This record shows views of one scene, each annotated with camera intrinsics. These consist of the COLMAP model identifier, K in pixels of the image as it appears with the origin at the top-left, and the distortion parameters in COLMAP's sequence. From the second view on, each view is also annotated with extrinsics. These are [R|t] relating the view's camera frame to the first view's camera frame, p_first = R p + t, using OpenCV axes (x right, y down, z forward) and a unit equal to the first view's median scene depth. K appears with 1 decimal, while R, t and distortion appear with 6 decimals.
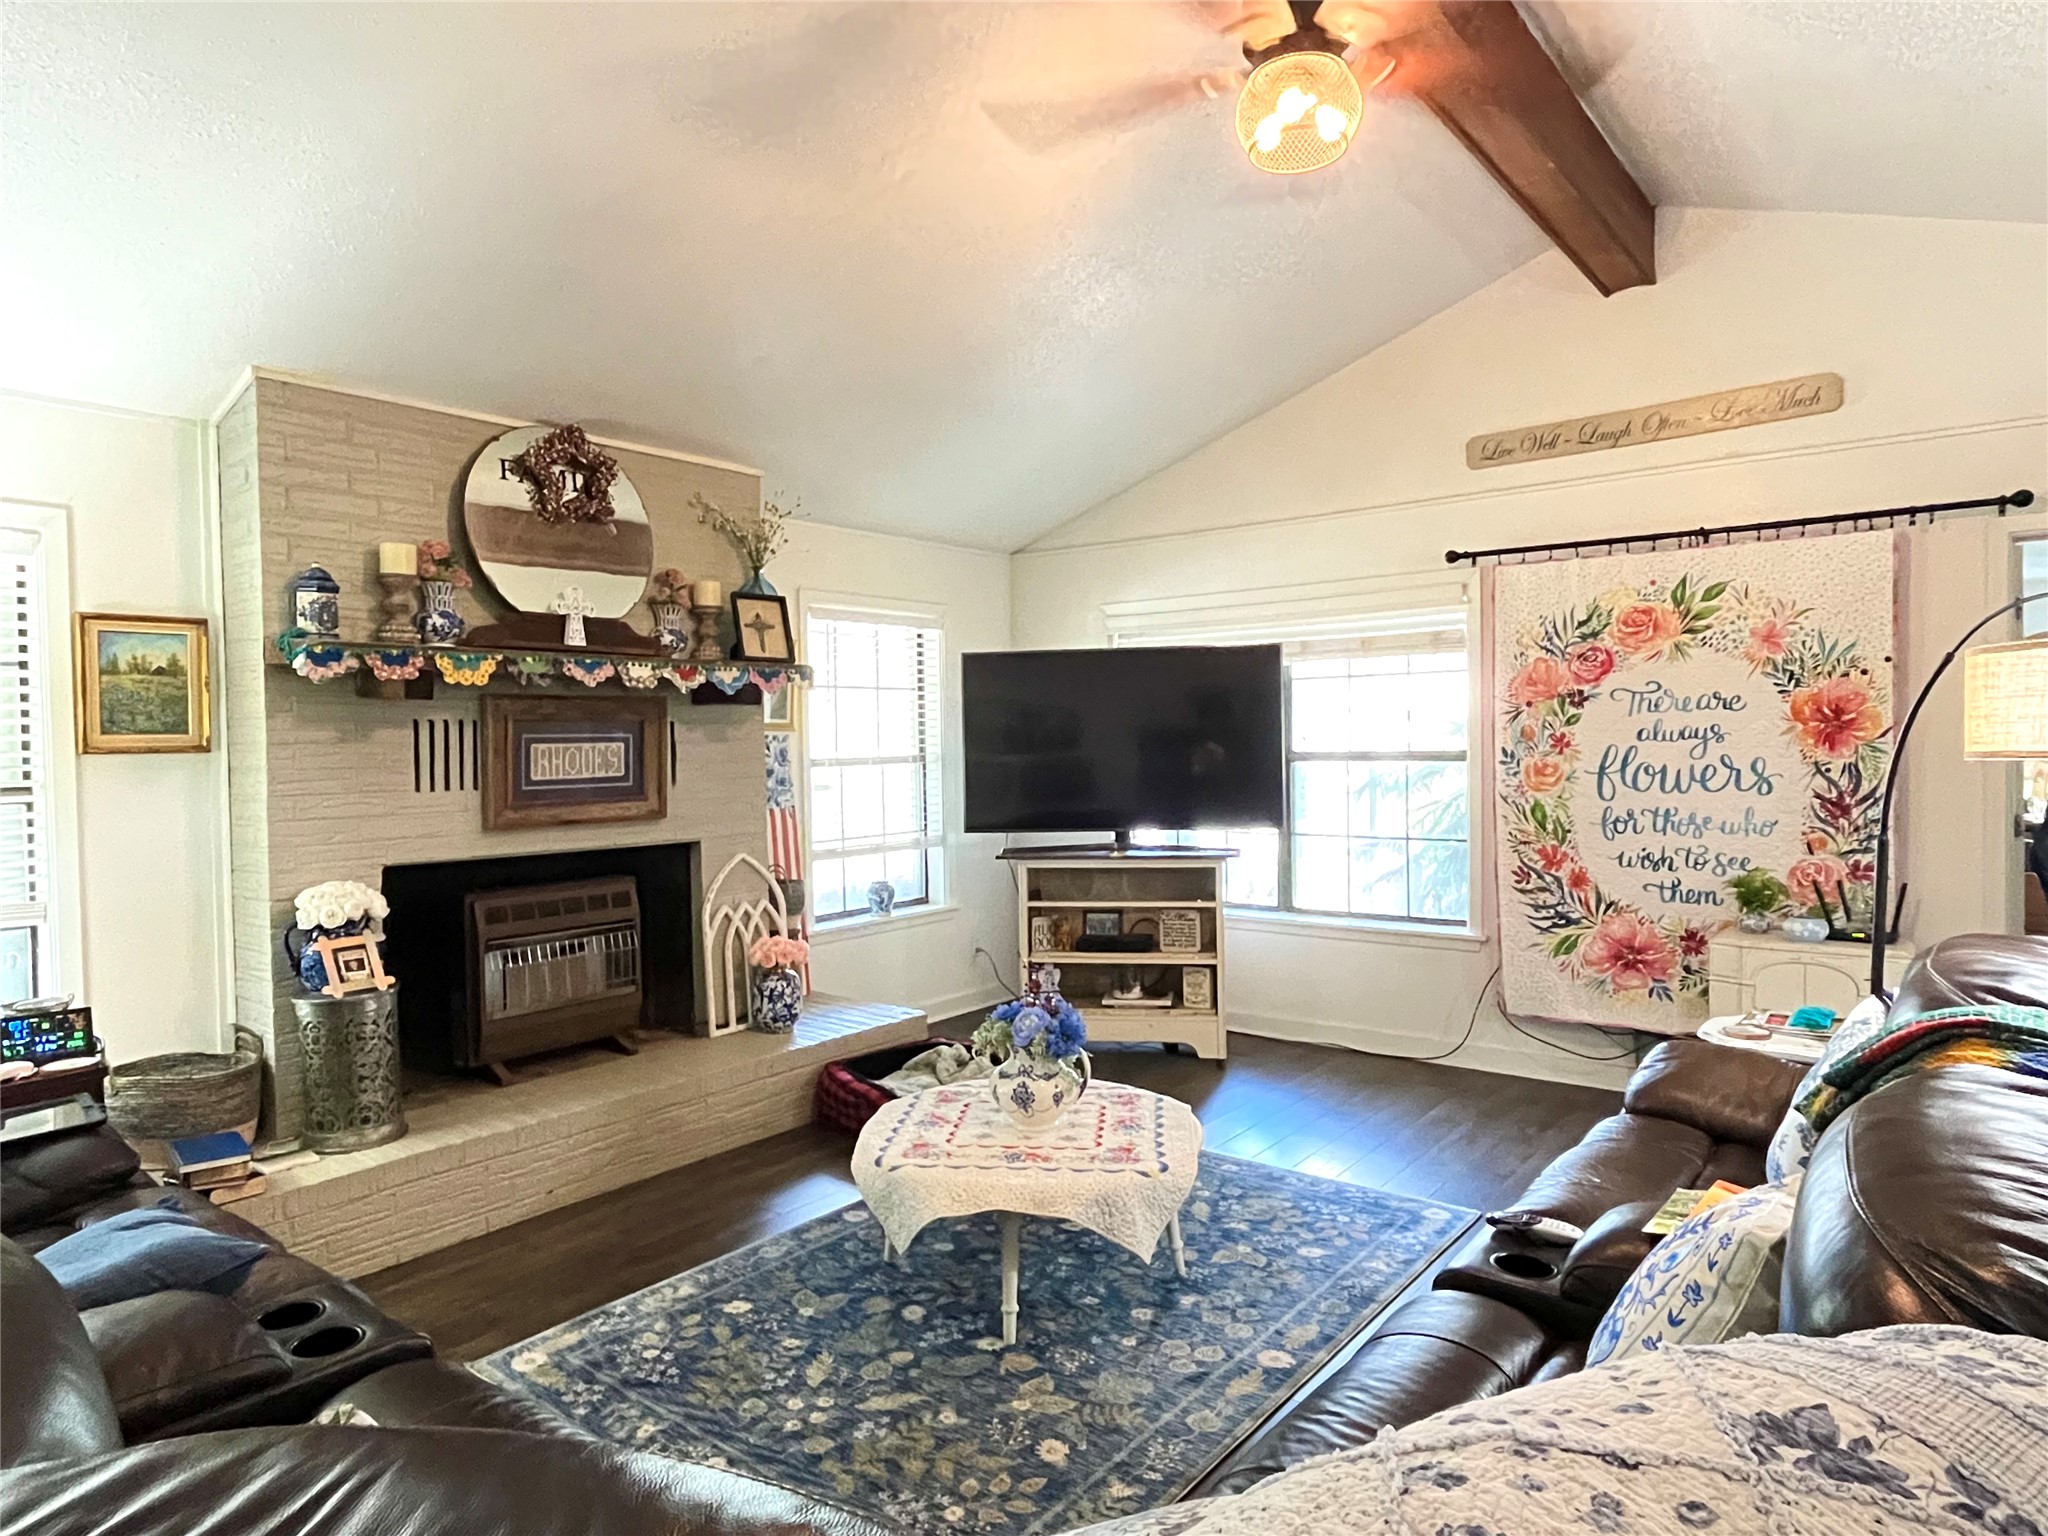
lens RADIAL K [[1224.0, 0, 1023.1], [0, 1224.0, 764.9], [0, 0, 1]] dist [0.000454, -0.000269]
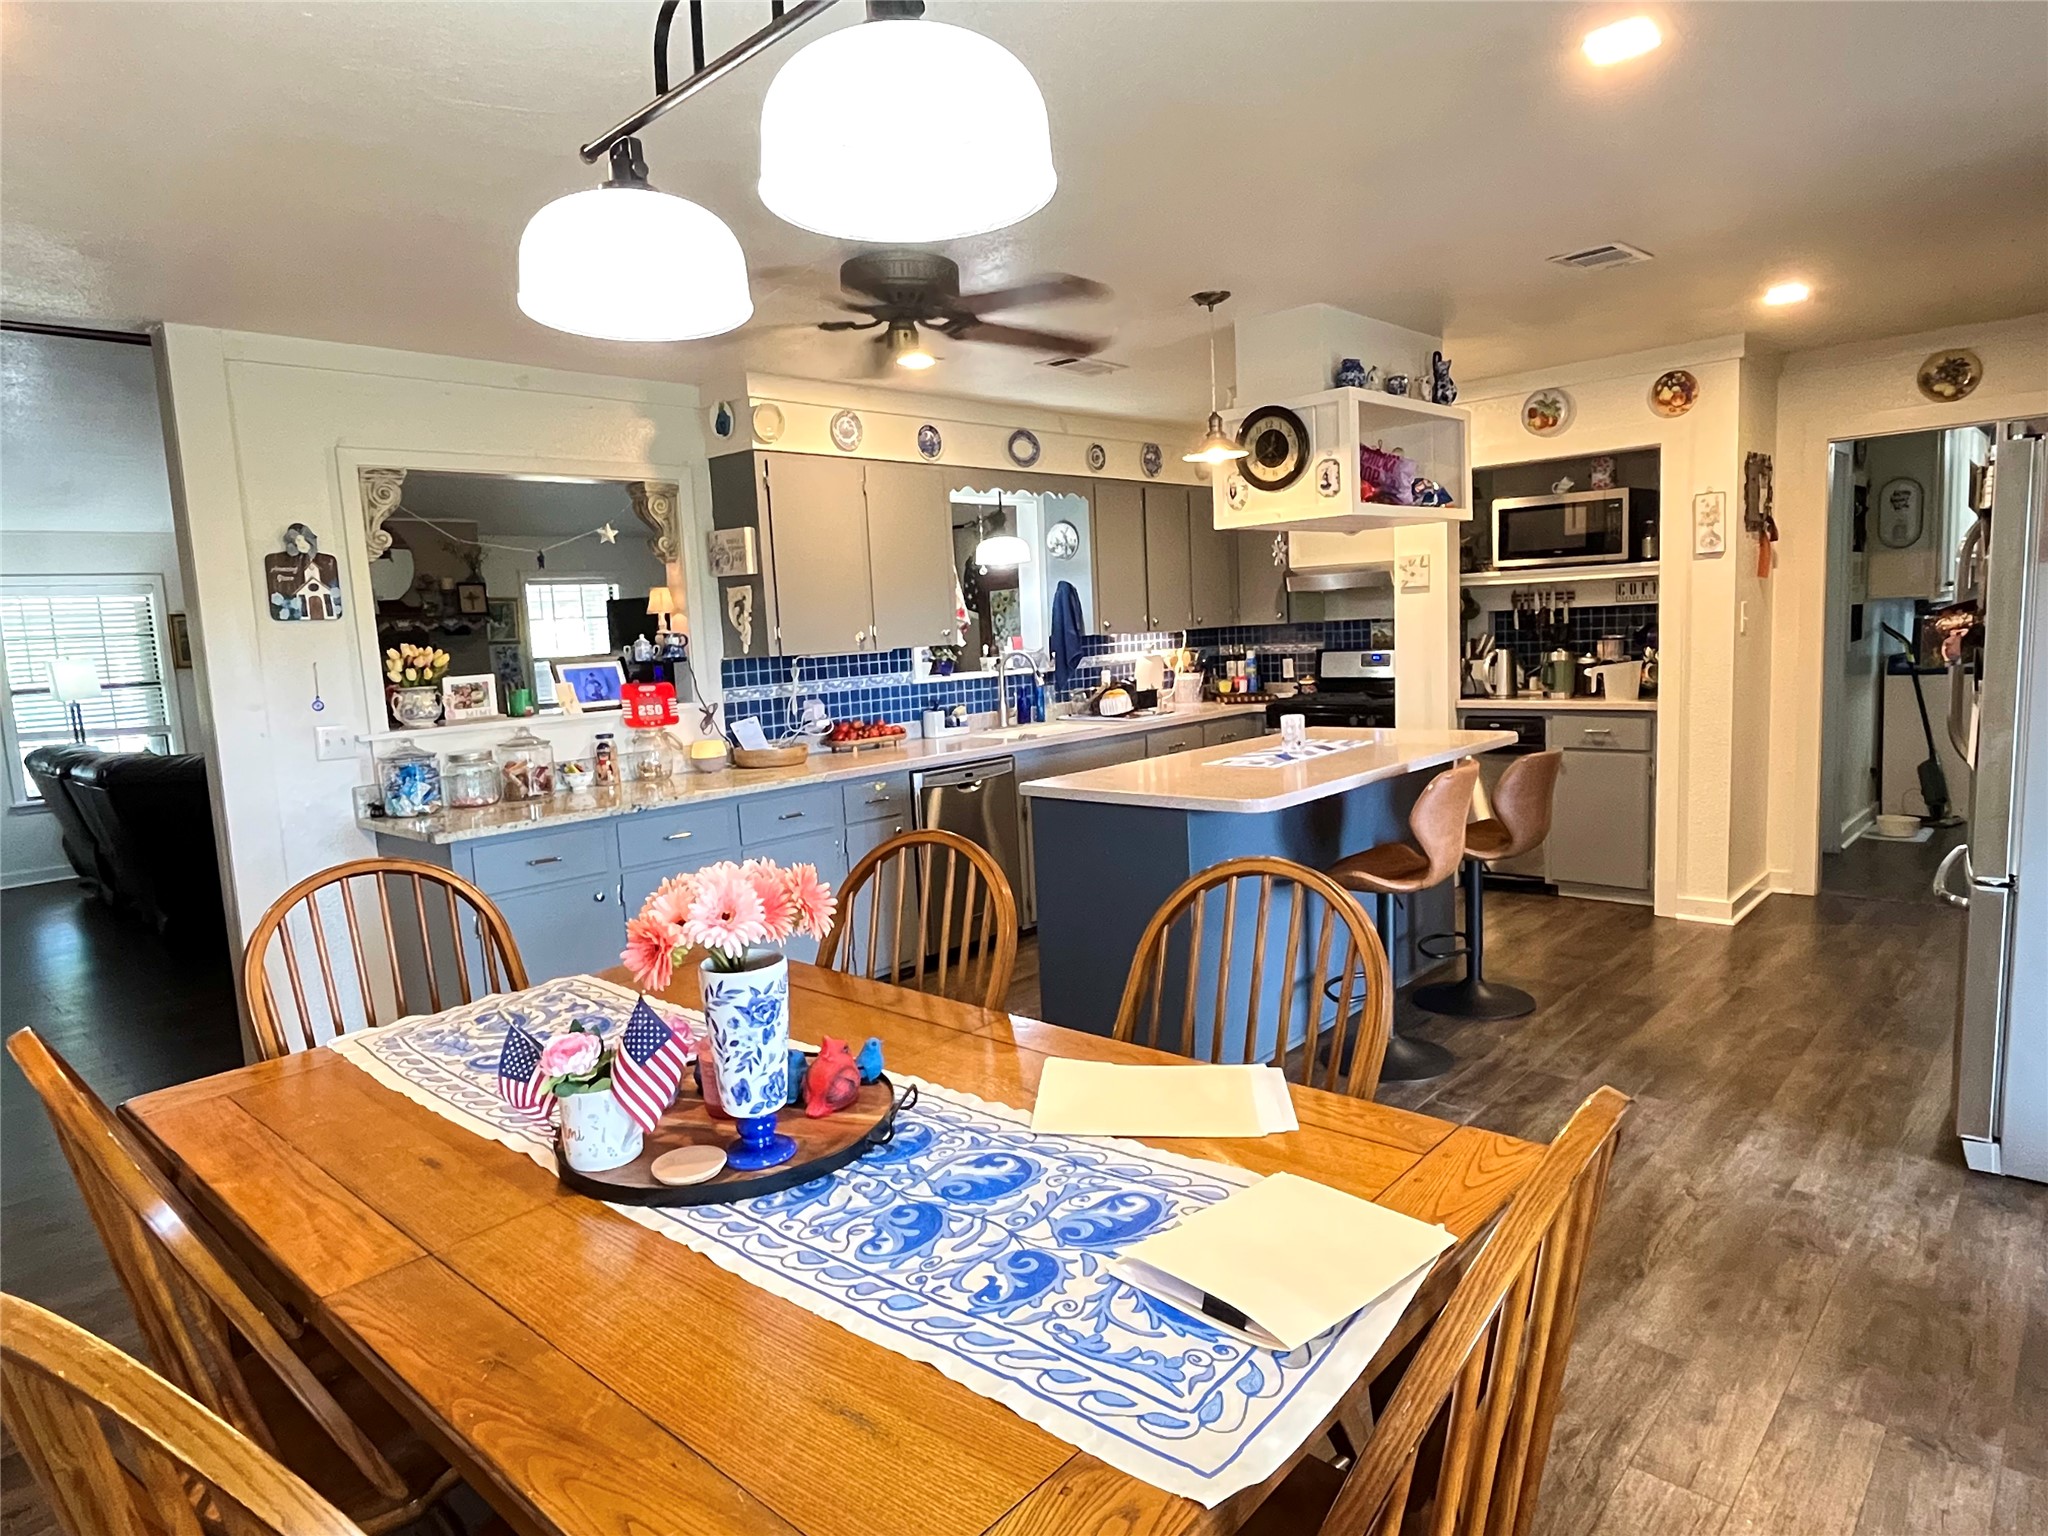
lens RADIAL K [[1224.0, 0, 1024.8], [0, 1224.0, 773.9], [0, 0, 1]] dist [0.000454, -0.000269]
pose [[0.997043, -0.028128, -0.071513, 0.902023], [0.035187, 0.994420, 0.099449, 0.014986], [0.068317, -0.101672, 0.992470, -1.104734]]
